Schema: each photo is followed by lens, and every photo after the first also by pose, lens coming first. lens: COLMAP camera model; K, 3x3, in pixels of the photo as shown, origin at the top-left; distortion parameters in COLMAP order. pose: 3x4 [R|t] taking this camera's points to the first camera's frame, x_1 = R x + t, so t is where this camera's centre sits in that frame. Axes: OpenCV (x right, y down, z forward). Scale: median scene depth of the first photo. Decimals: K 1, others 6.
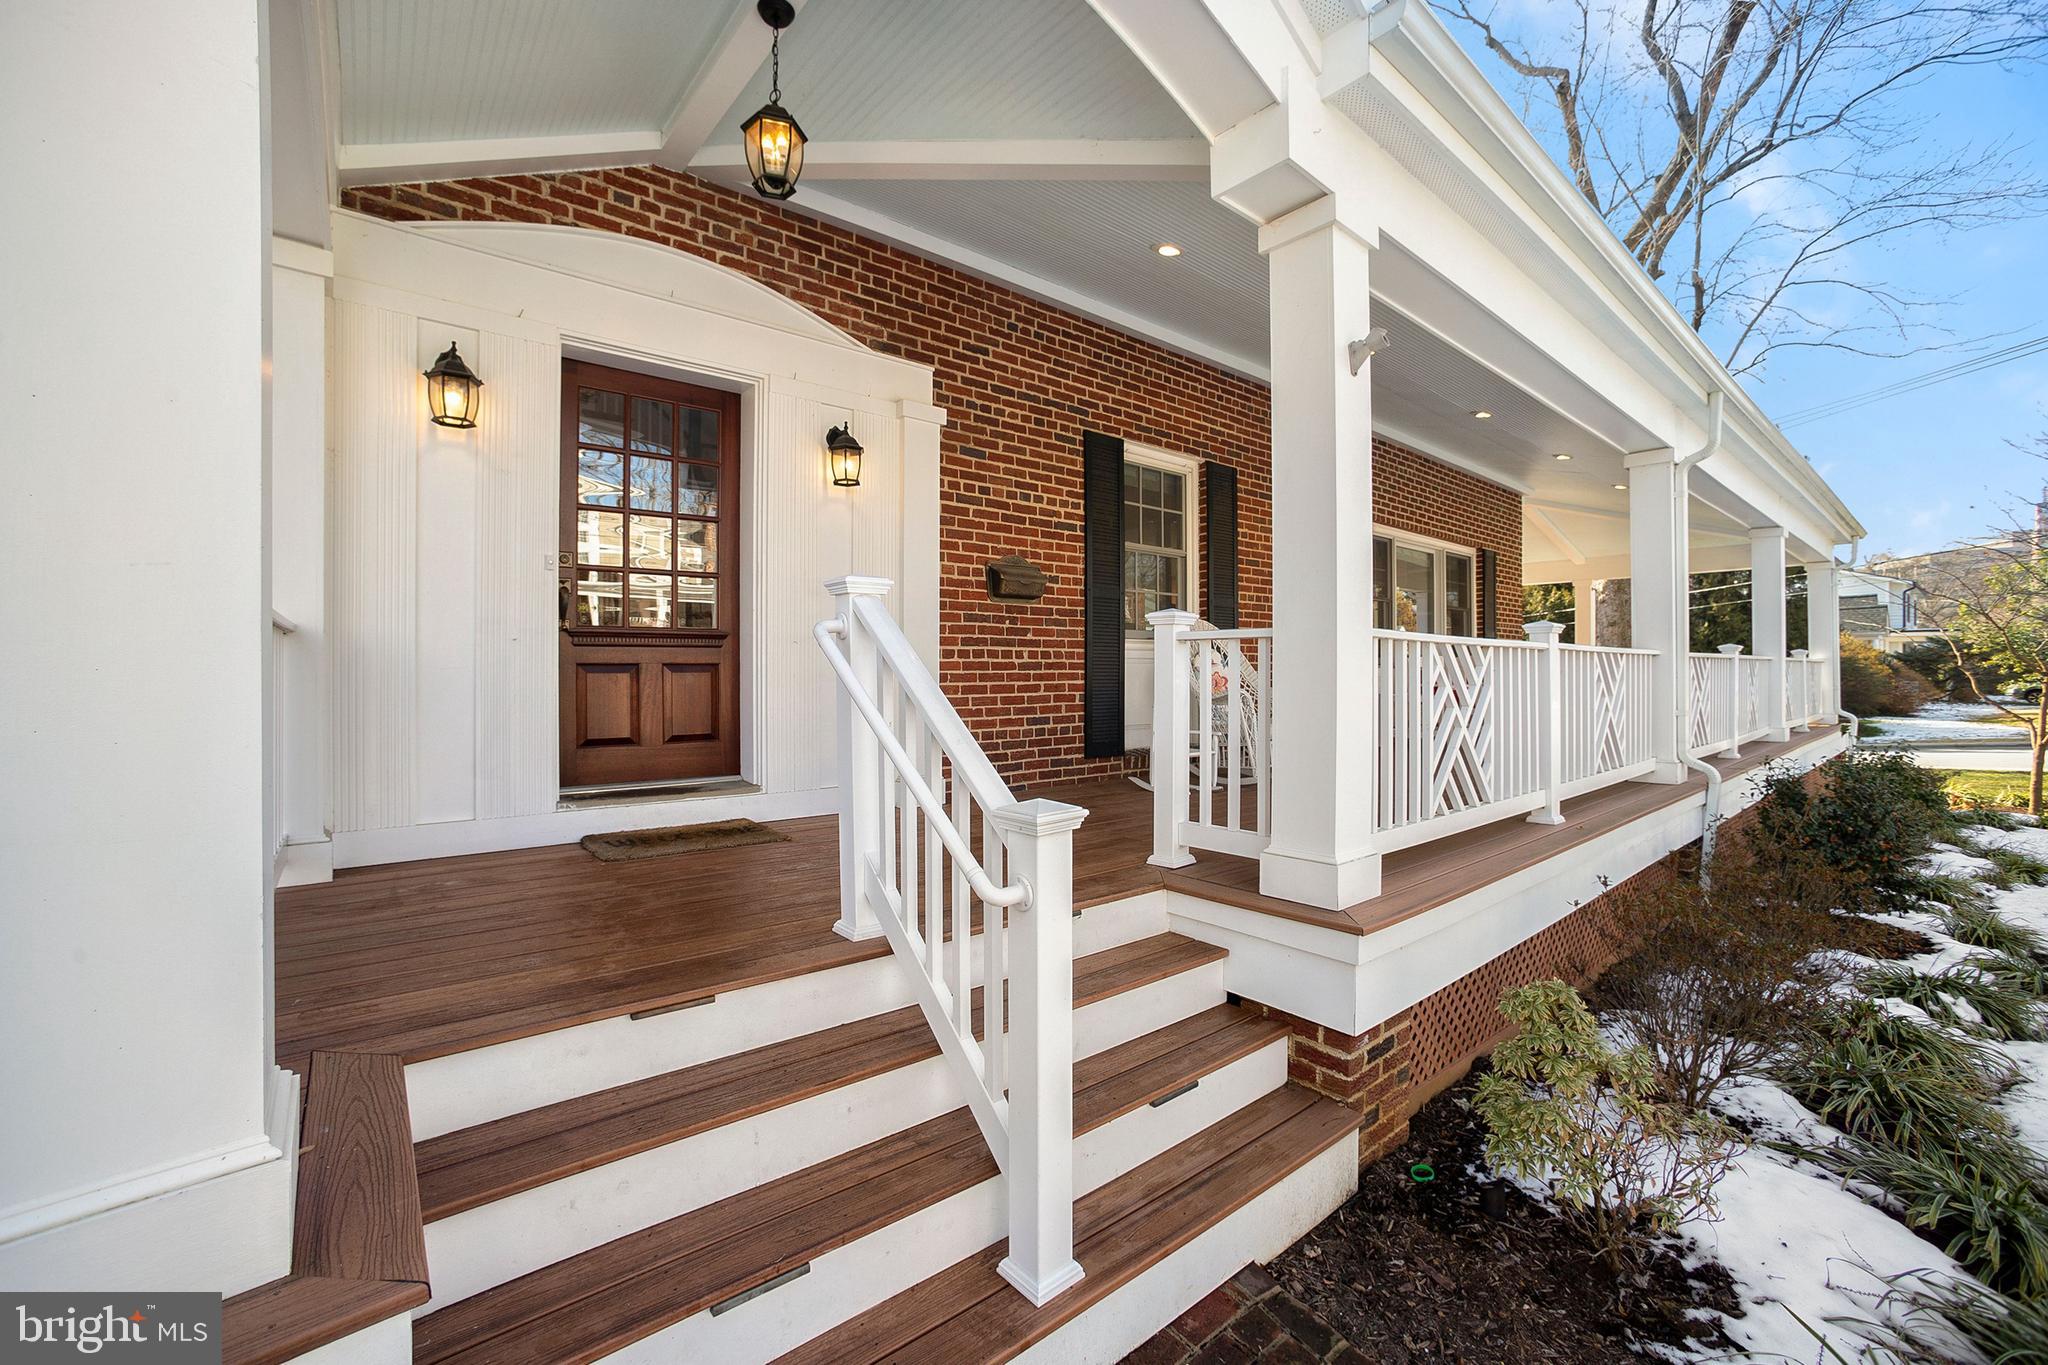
lens RADIAL K [[832.3, 0, 1012.8], [0, 832.3, 653.4], [0, 0, 1]] dist [-0.012912, 0.002726]
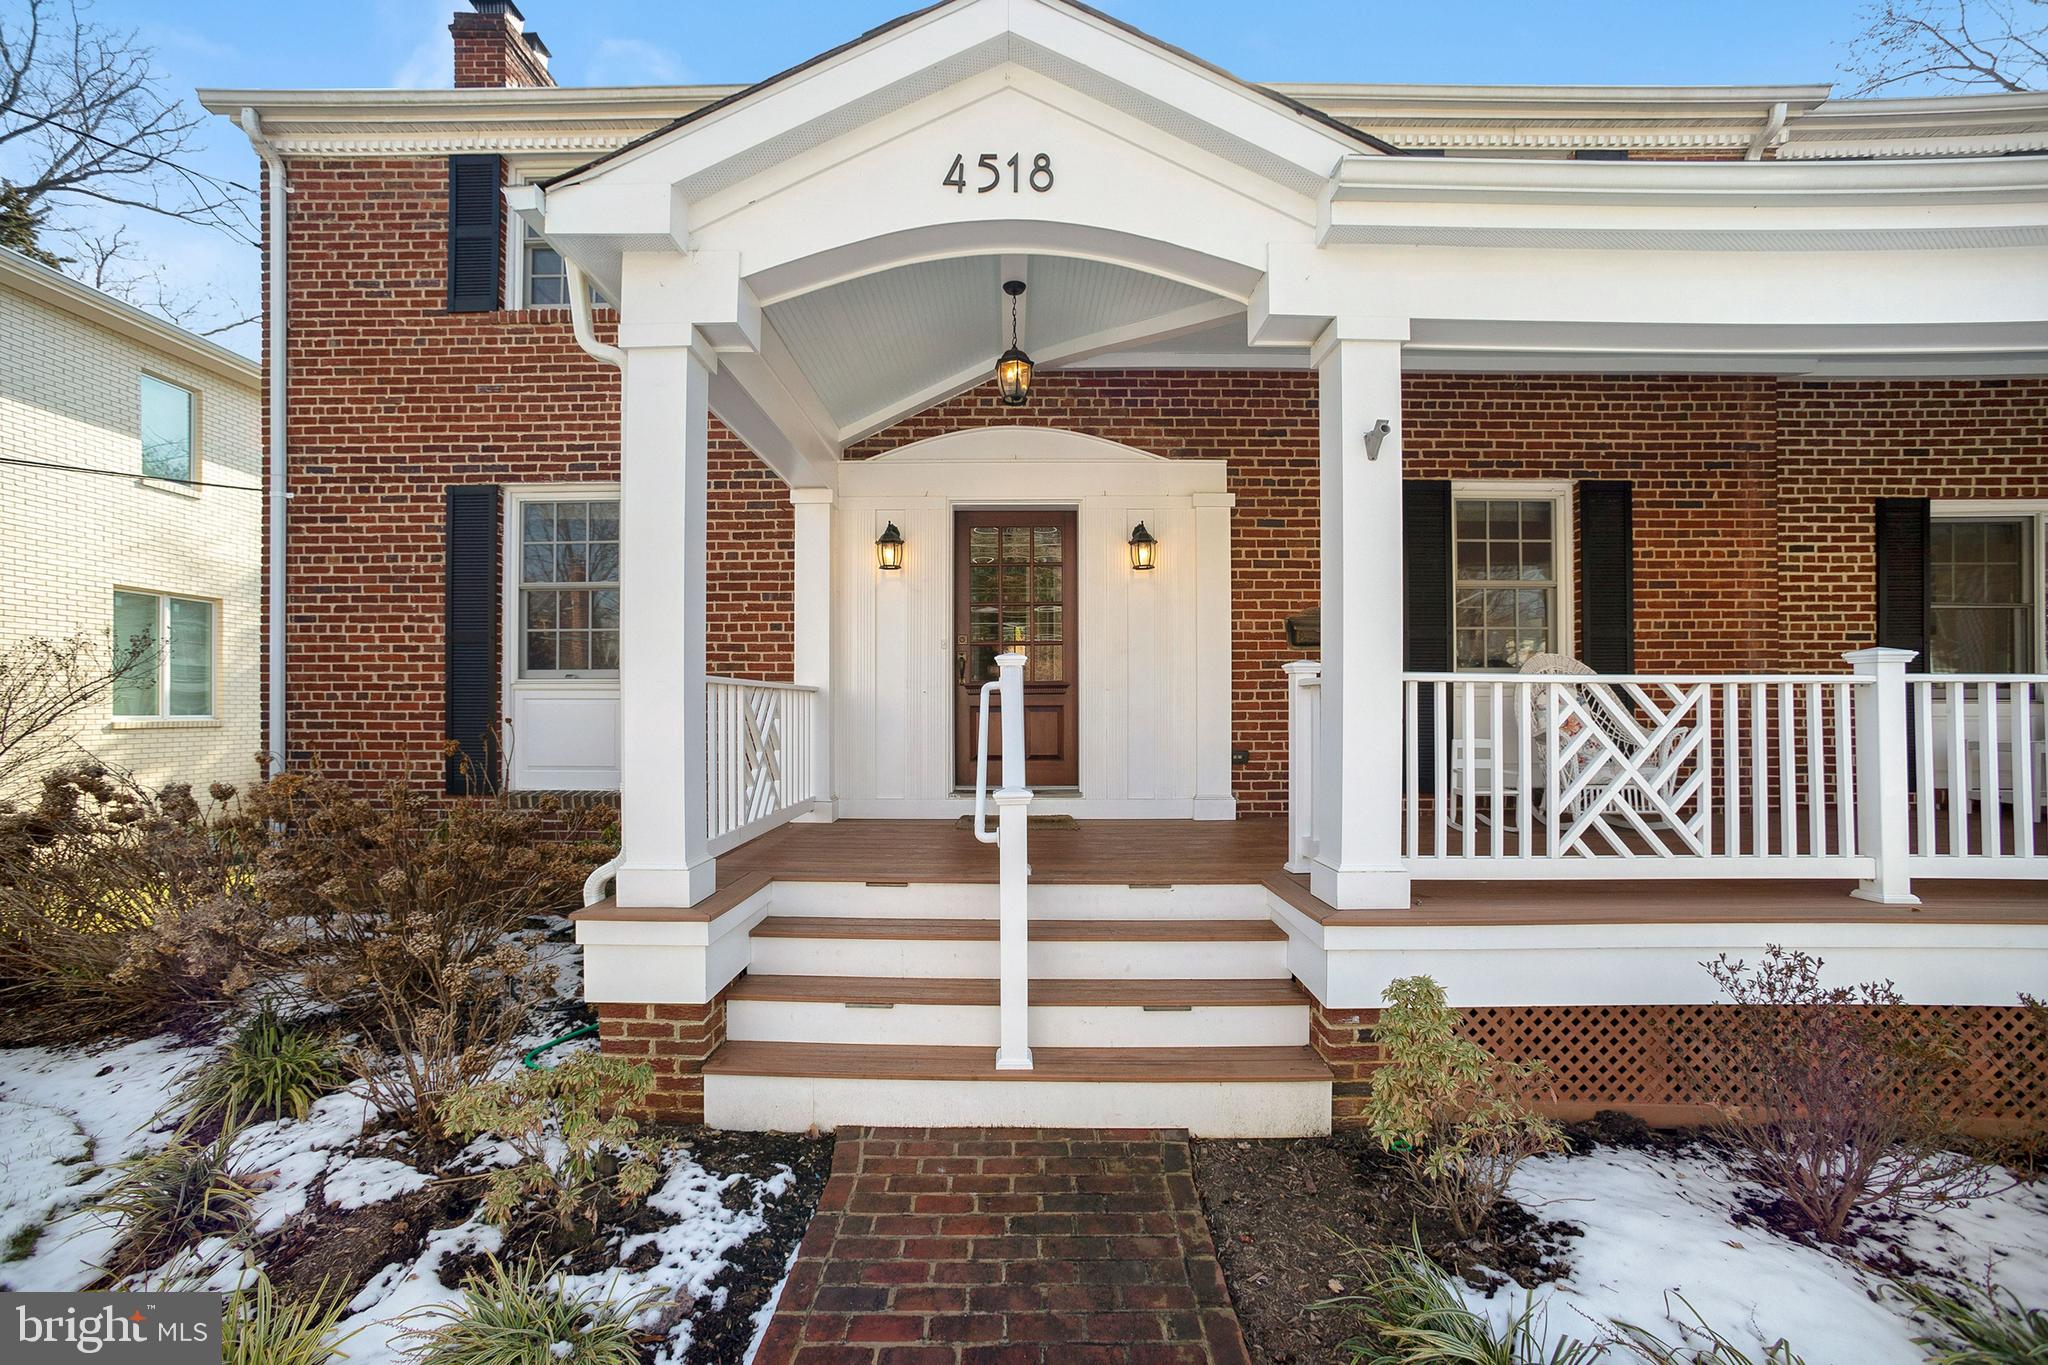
lens RADIAL K [[832.3, 0, 1037.1], [0, 832.3, 702.2], [0, 0, 1]] dist [-0.012912, 0.002726]
pose [[0.784089, -0.007573, -0.620603, 0.394152], [0.015081, 0.999863, 0.006853, -0.003410], [0.620465, -0.014733, 0.784095, -0.111380]]
